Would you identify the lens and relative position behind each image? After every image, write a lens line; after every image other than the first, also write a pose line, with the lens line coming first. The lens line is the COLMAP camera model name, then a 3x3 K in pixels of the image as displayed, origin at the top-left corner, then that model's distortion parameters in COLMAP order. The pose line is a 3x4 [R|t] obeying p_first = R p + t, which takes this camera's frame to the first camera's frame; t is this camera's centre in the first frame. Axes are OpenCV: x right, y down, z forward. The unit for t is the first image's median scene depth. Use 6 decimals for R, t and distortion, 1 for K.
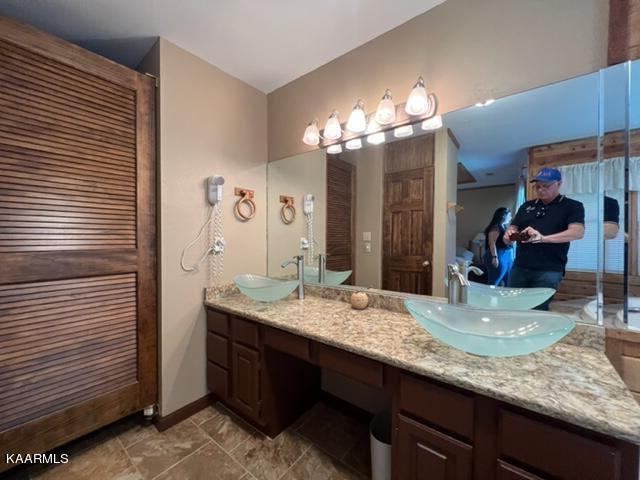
lens RADIAL K [[258.0, 0, 320.0], [0, 258.0, 240.0], [0, 0, 1]] dist [-0.000185, 0.000099]
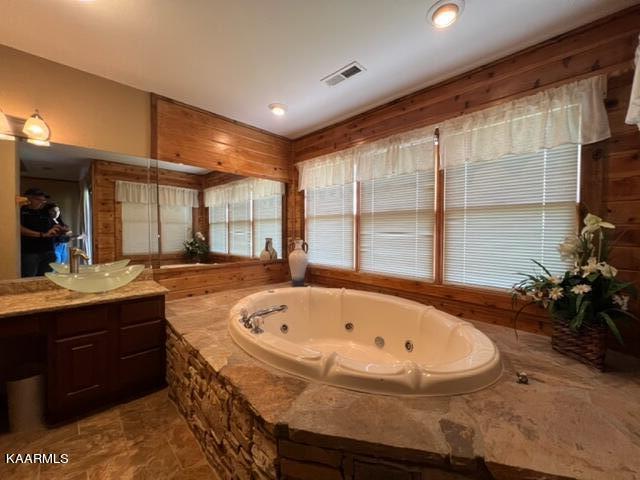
lens RADIAL K [[258.0, 0, 320.0], [0, 258.0, 240.0], [0, 0, 1]] dist [-0.000185, 0.000099]
pose [[0.133667, -0.007846, 0.990995, -0.463771], [0.001577, 0.999969, 0.007705, 0.005225], [-0.991025, 0.000533, 0.133676, -0.379473]]
